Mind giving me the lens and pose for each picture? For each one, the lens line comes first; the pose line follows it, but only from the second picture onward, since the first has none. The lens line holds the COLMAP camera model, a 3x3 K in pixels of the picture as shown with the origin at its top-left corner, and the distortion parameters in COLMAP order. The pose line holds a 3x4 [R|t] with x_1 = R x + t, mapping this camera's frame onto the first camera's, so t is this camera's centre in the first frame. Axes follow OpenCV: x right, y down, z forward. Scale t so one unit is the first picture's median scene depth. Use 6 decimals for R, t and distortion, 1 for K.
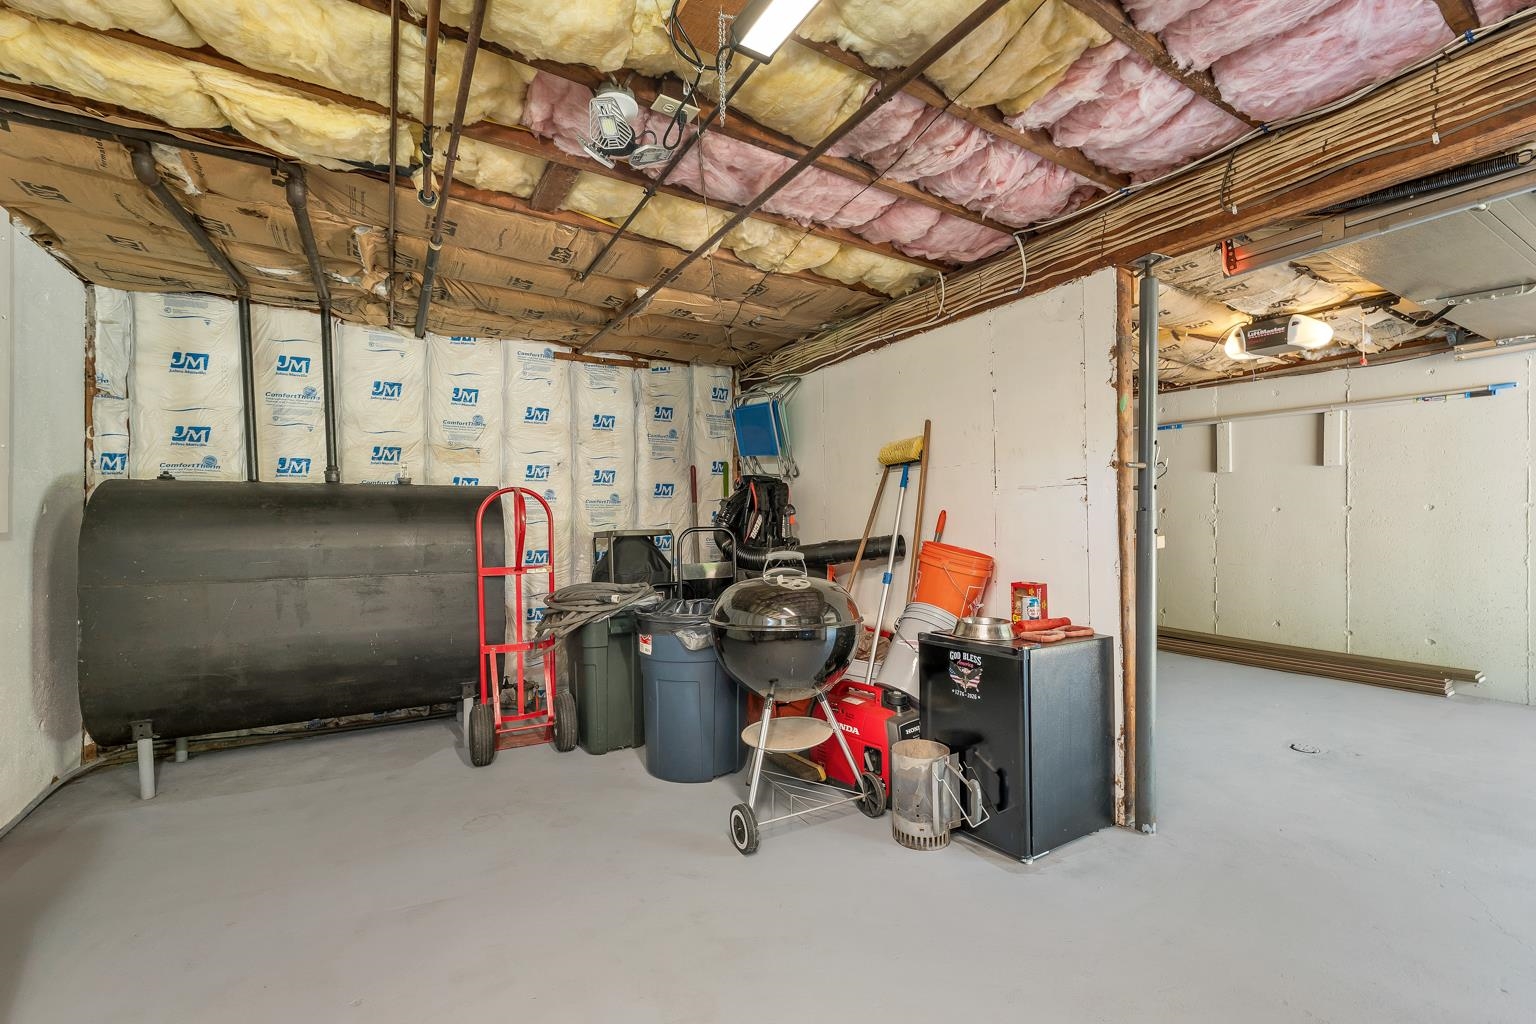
lens RADIAL K [[661.5, 0, 755.6], [0, 661.5, 522.2], [0, 0, 1]] dist [0.002328, 0.000445]
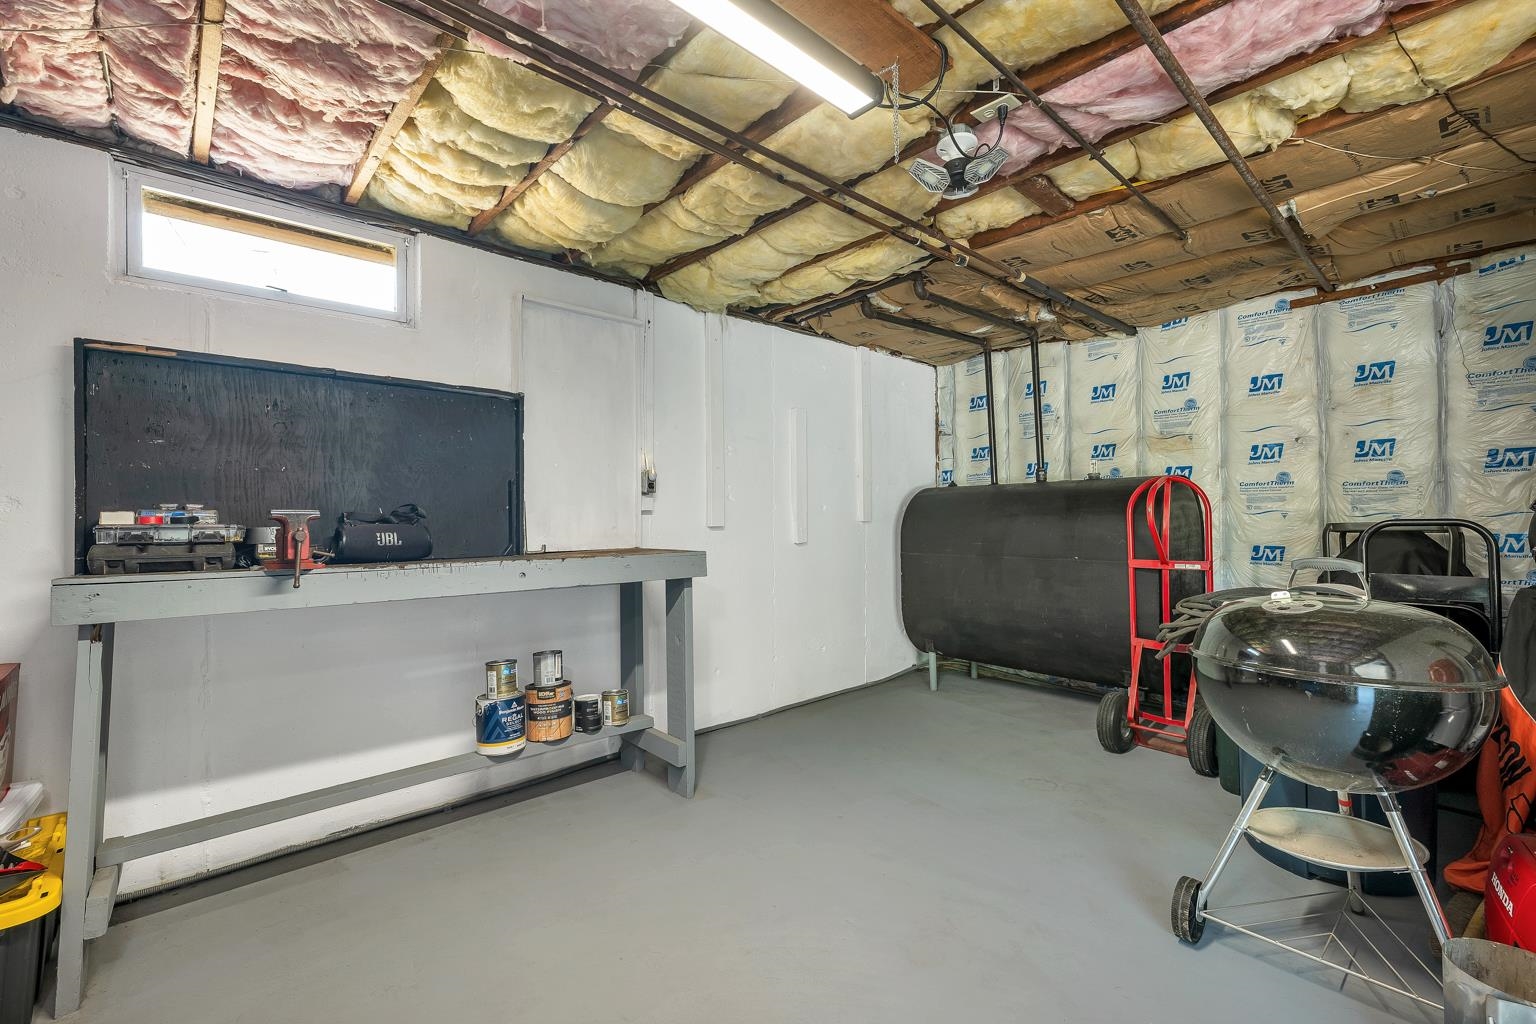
lens RADIAL K [[661.5, 0, 753.4], [0, 661.5, 512.3], [0, 0, 1]] dist [0.002328, 0.000445]
pose [[0.177131, -0.006112, -0.984168, 0.413885], [0.008717, 0.999951, -0.004641, -0.001484], [0.984149, -0.007757, 0.177176, 0.229736]]
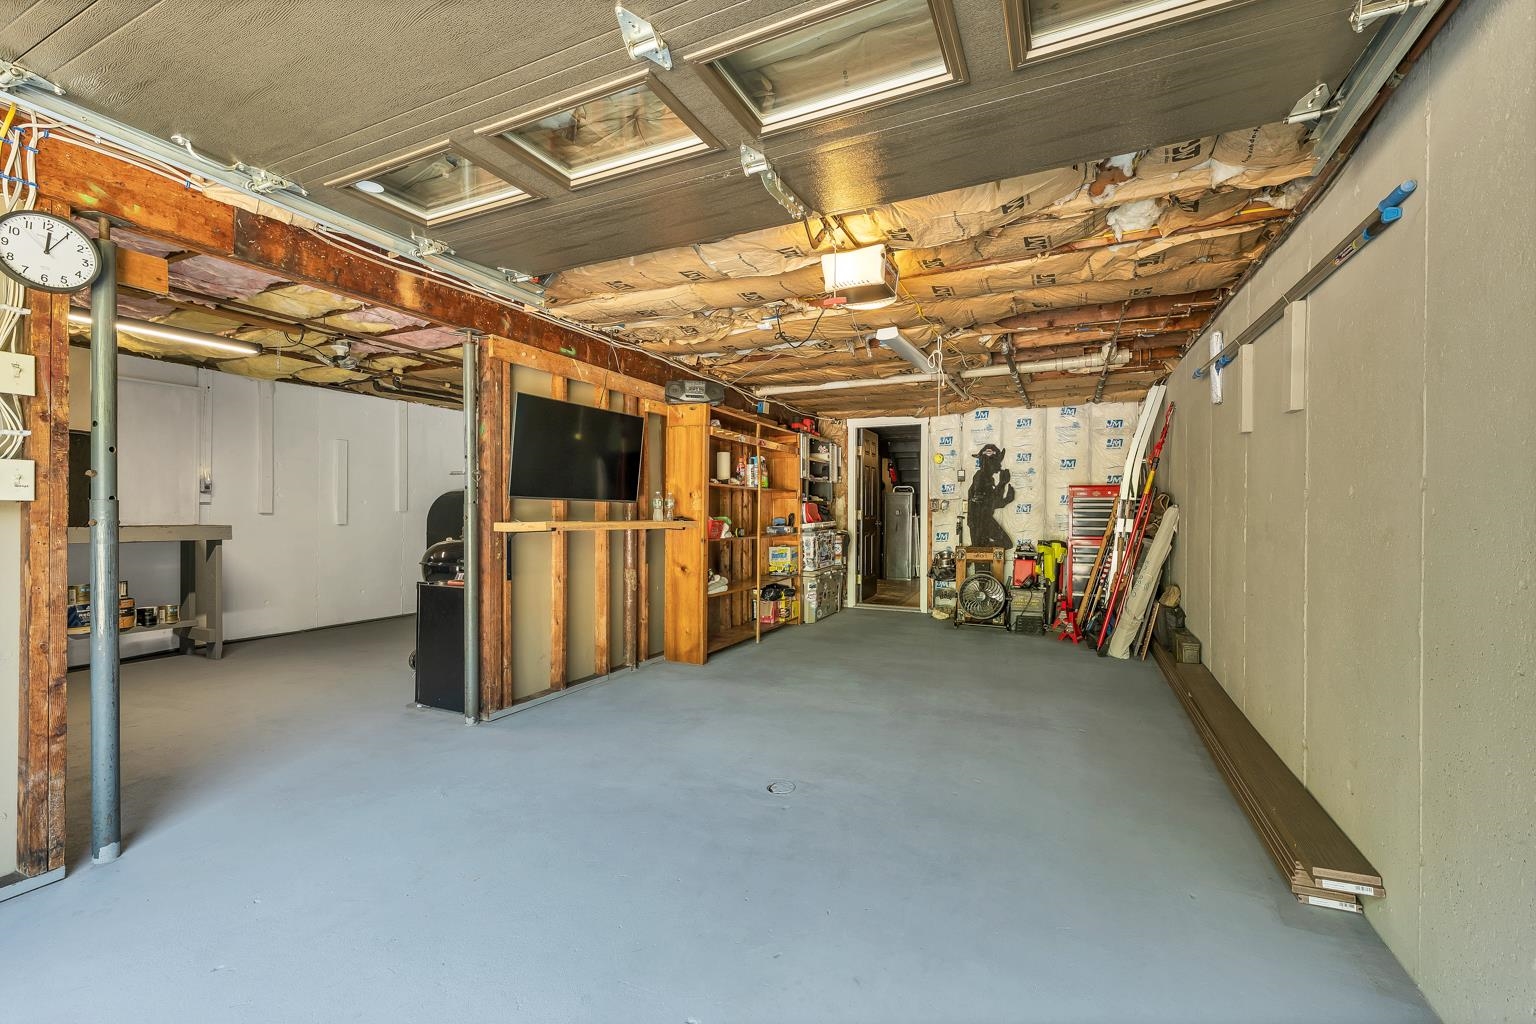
lens RADIAL K [[661.5, 0, 764.7], [0, 661.5, 508.8], [0, 0, 1]] dist [0.002328, 0.000445]
pose [[0.546548, 0.004074, -0.837418, 1.428988], [-0.007609, 0.999971, -0.000100, -0.004452], [0.837393, 0.006426, 0.546563, 0.484598]]
